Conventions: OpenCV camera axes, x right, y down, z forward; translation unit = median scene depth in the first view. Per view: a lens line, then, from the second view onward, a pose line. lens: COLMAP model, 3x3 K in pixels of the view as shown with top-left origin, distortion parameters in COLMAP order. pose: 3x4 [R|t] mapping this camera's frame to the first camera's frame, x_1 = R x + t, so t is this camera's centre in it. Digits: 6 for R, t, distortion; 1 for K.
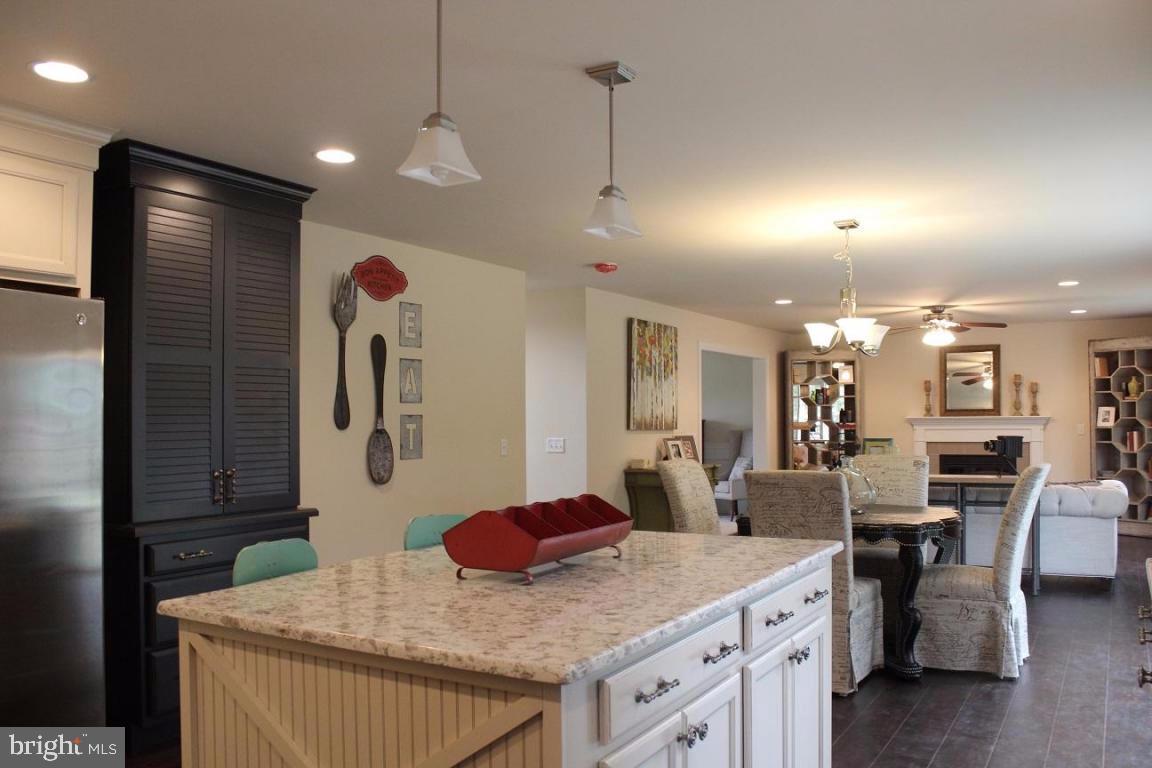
lens RADIAL K [[960.4, 0, 571.1], [0, 960.4, 393.6], [0, 0, 1]] dist [-0.175777, 0.170428]
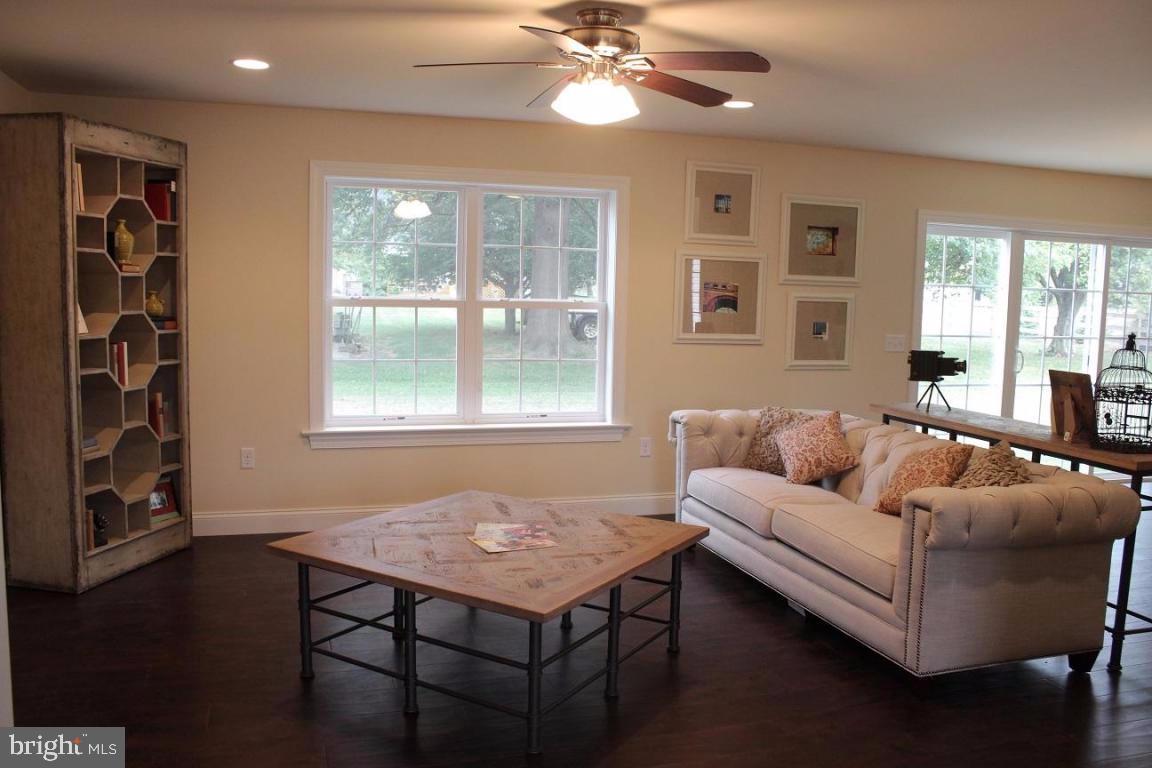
lens RADIAL K [[945.5, 0, 576.0], [0, 945.5, 384.0], [0, 0, 1]] dist [-0.185733, 0.213144]
pose [[-0.737783, -0.078312, 0.670480, 0.142315], [-0.035714, 0.996385, 0.077079, 0.018652], [-0.674093, 0.032922, -0.737913, 1.168096]]
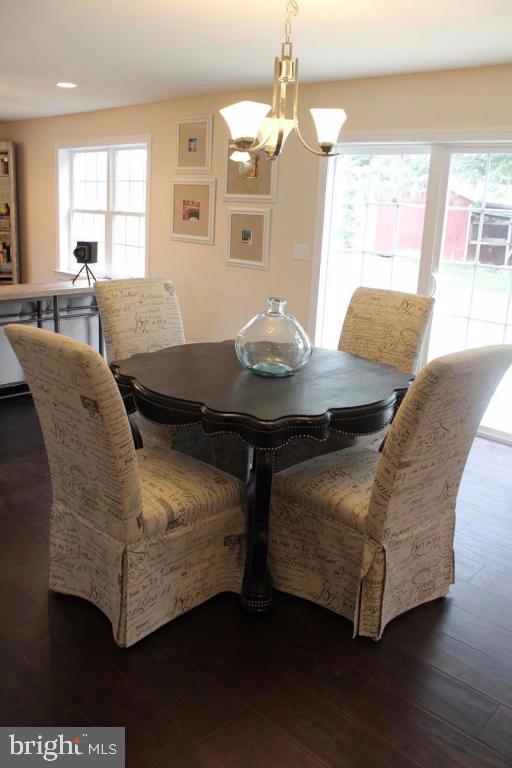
lens RADIAL K [[630.3, 0, 256.0], [0, 630.3, 384.0], [0, 0, 1]] dist [-0.185733, 0.213144]
pose [[0.221482, -0.252812, 0.941823, -0.093979], [-0.076158, 0.958376, 0.275165, -0.001886], [-0.972186, -0.132671, 0.193010, 0.475118]]
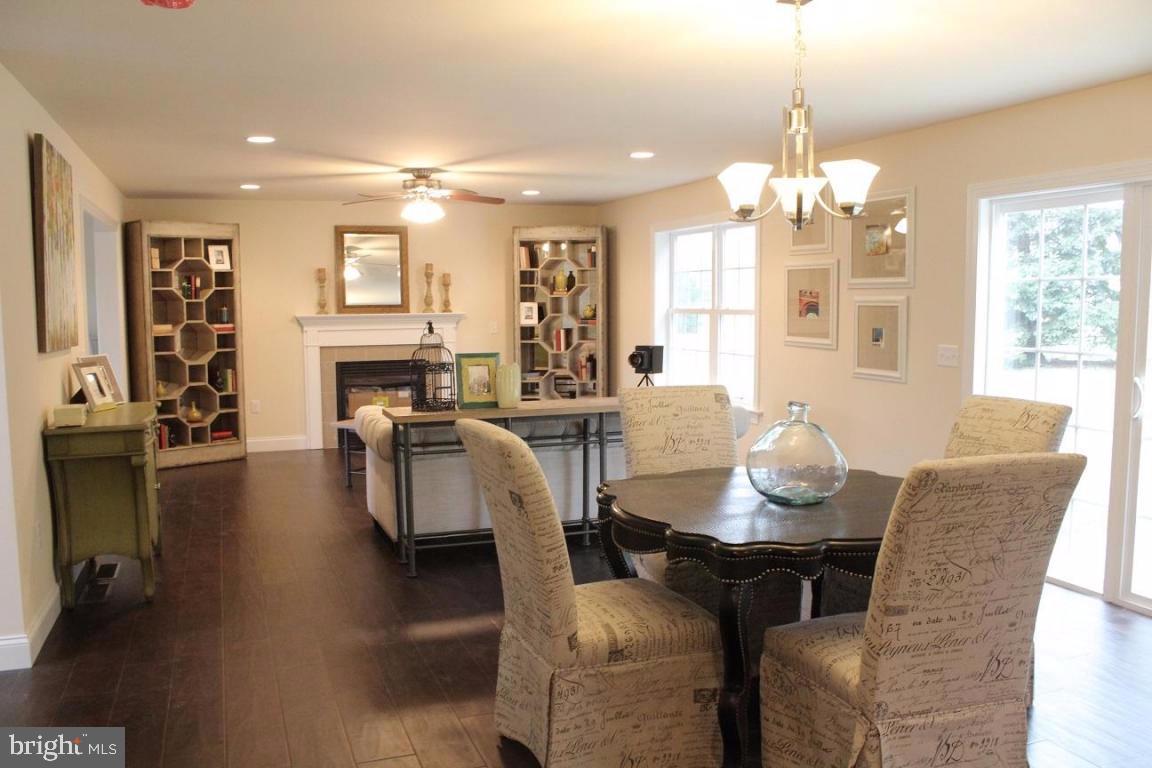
lens RADIAL K [[960.4, 0, 571.1], [0, 960.4, 393.6], [0, 0, 1]] dist [-0.175777, 0.170428]
pose [[0.627183, -0.074510, 0.775300, -0.124900], [-0.017244, 0.993841, 0.109463, -0.000162], [-0.778681, -0.082023, 0.622035, 0.388118]]
